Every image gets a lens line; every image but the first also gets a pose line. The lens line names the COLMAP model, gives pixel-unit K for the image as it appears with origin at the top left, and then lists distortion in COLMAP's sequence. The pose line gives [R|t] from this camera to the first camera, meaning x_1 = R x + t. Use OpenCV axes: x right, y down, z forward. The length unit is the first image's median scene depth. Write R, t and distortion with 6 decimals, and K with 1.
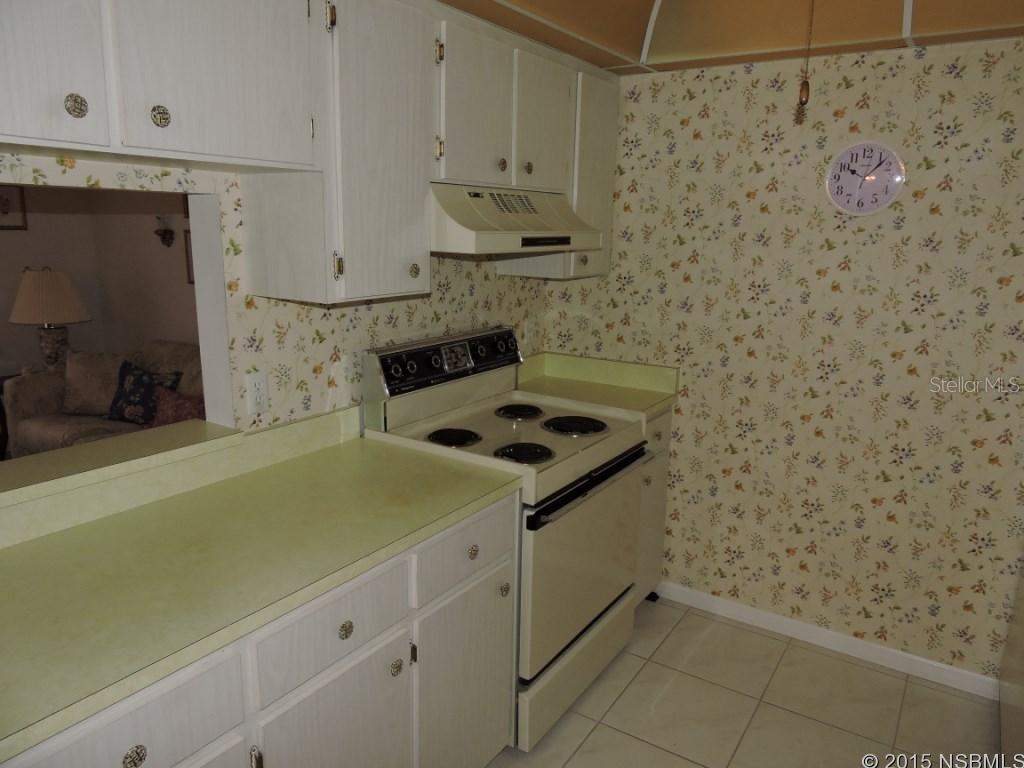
lens RADIAL K [[727.8, 0, 512.1], [0, 727.8, 385.2], [0, 0, 1]] dist [-0.004352, -0.005704]
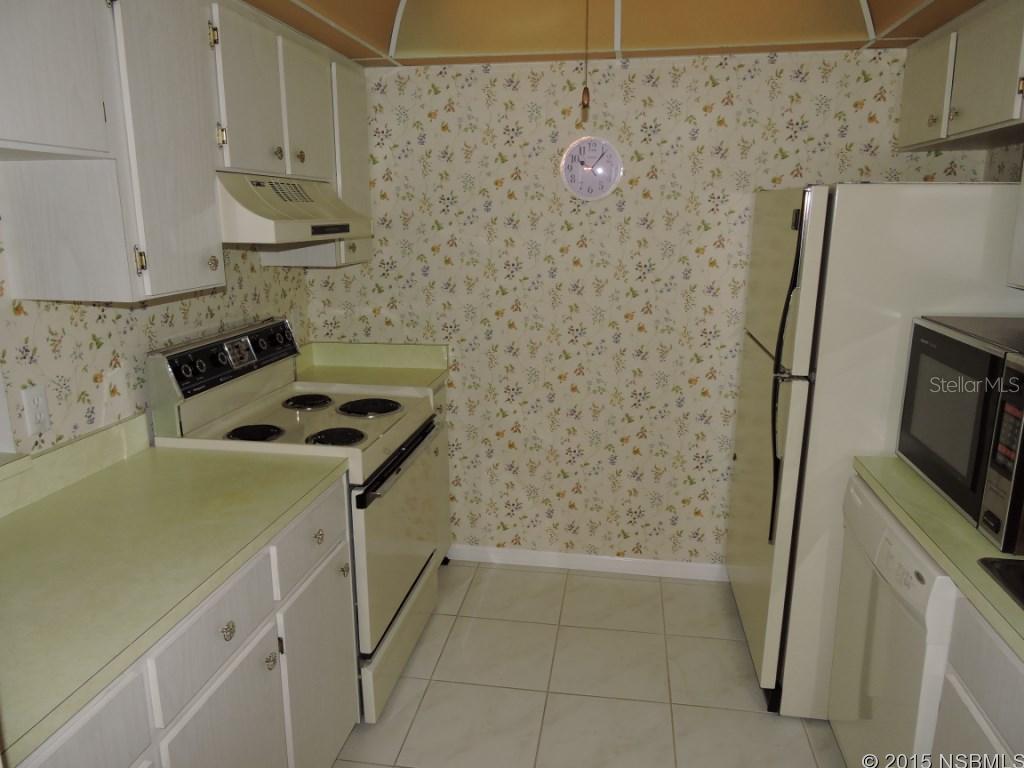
lens RADIAL K [[727.8, 0, 512.7], [0, 727.8, 384.3], [0, 0, 1]] dist [-0.004352, -0.005704]
pose [[0.912698, -0.111395, 0.393158, -0.130661], [0.106125, 0.993730, 0.035194, 0.007872], [-0.394613, 0.009602, 0.918797, -0.028807]]
